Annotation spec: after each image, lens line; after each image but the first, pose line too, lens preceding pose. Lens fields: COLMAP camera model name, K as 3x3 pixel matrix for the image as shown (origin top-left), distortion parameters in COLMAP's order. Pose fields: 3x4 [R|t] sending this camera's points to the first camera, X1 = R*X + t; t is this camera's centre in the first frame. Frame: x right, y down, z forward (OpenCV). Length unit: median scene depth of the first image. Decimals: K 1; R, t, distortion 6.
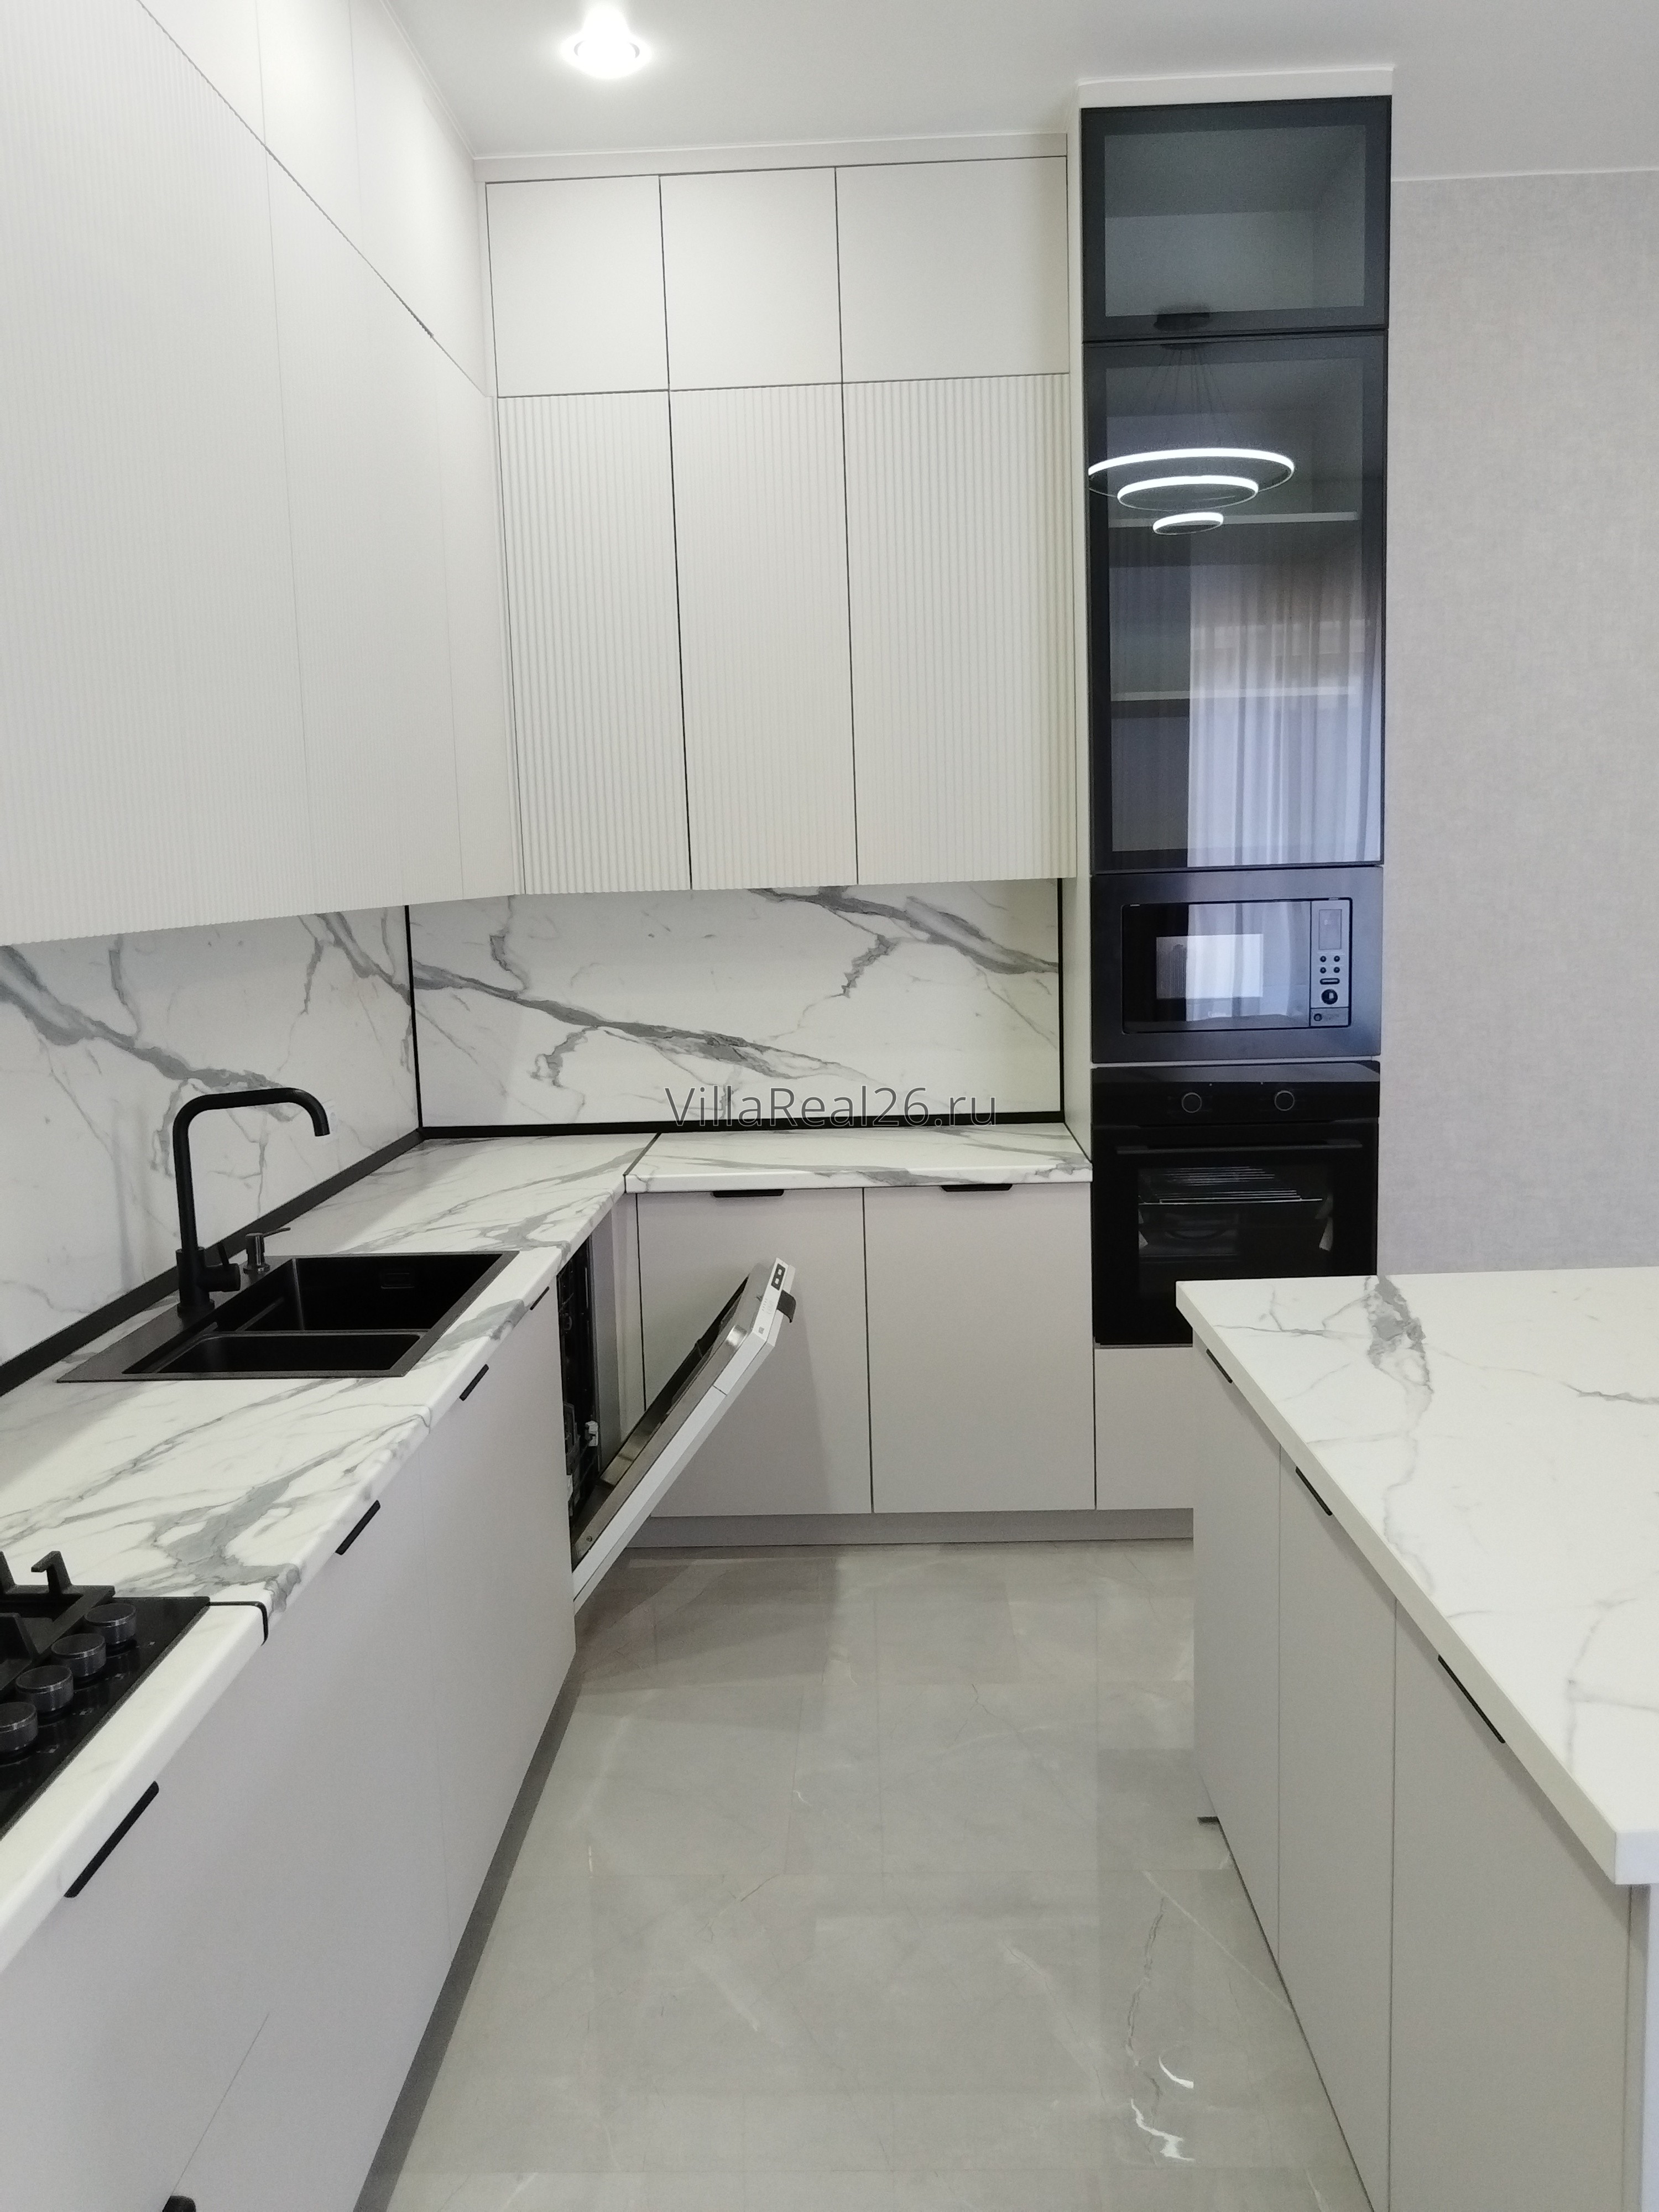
lens RADIAL K [[1759.9, 0, 820.7], [0, 1759.9, 1110.9], [0, 0, 1]] dist [0.010282, -0.011215]
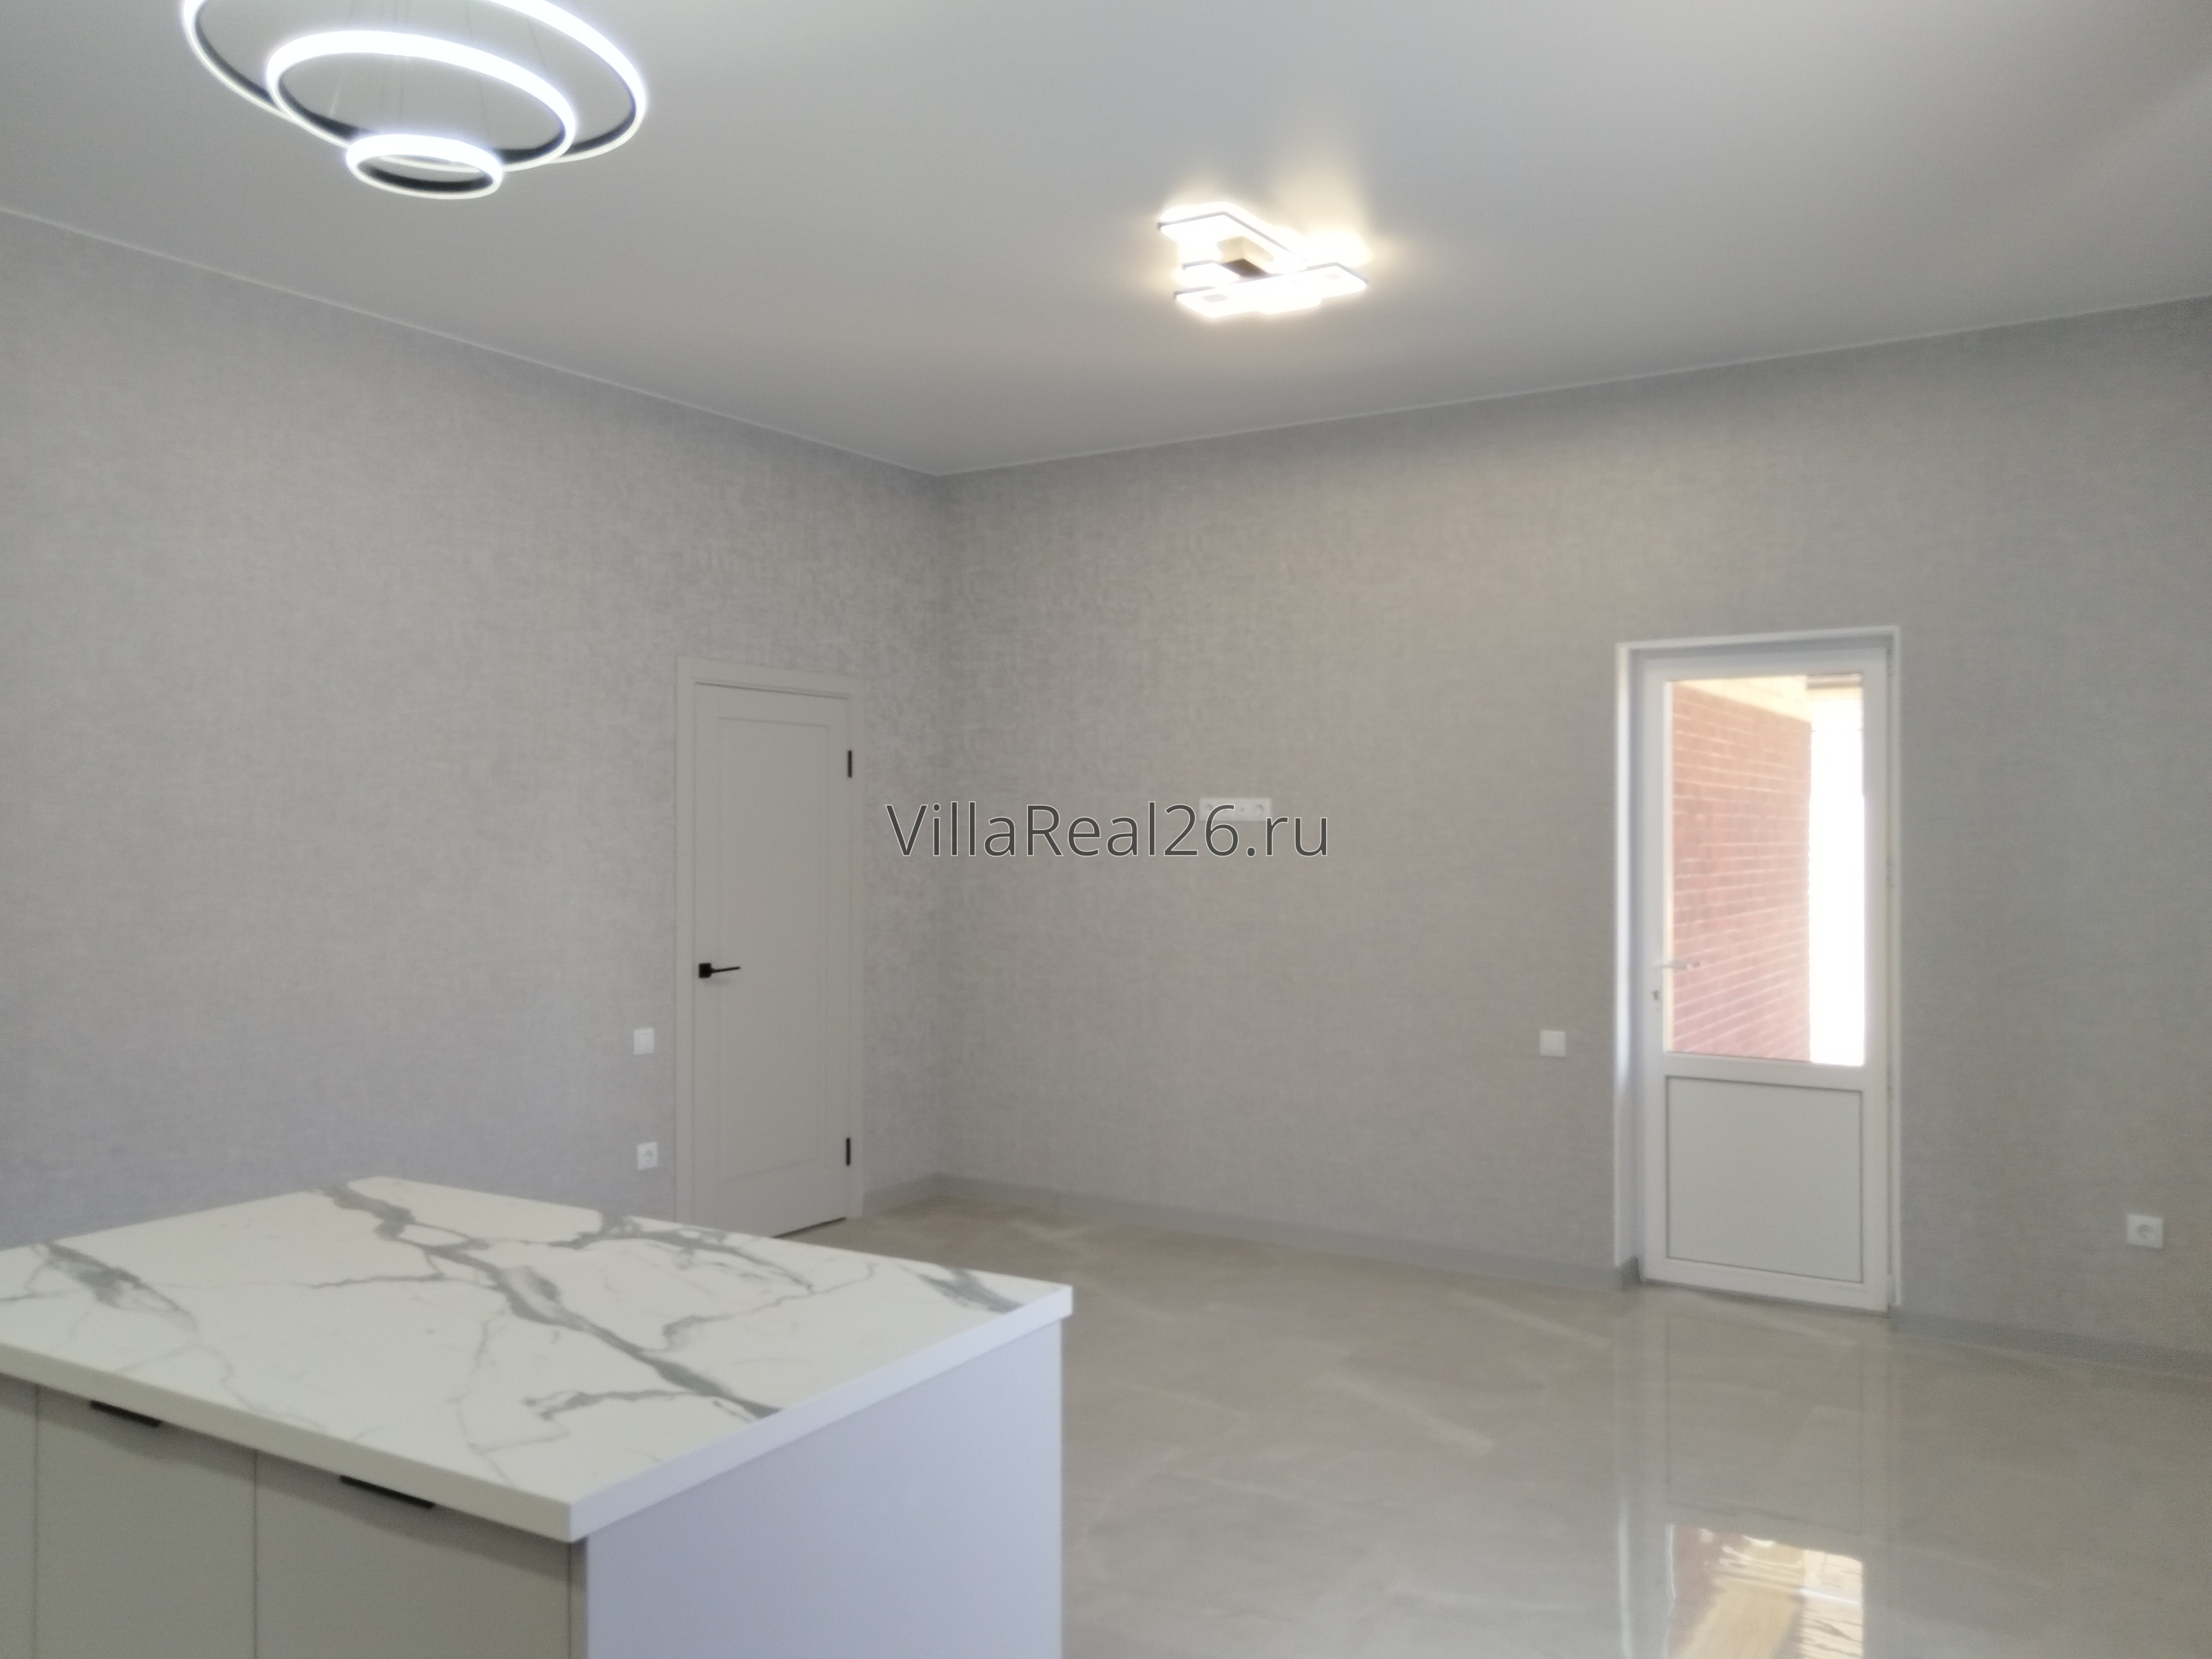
lens RADIAL K [[1759.9, 0, 1106.6], [0, 1759.9, 832.0], [0, 0, 1]] dist [0.010282, -0.011215]
pose [[0.516576, 0.031975, 0.855644, -0.166625], [0.102371, 0.989828, -0.098793, 0.014122], [-0.850100, 0.138628, 0.508048, -0.055781]]
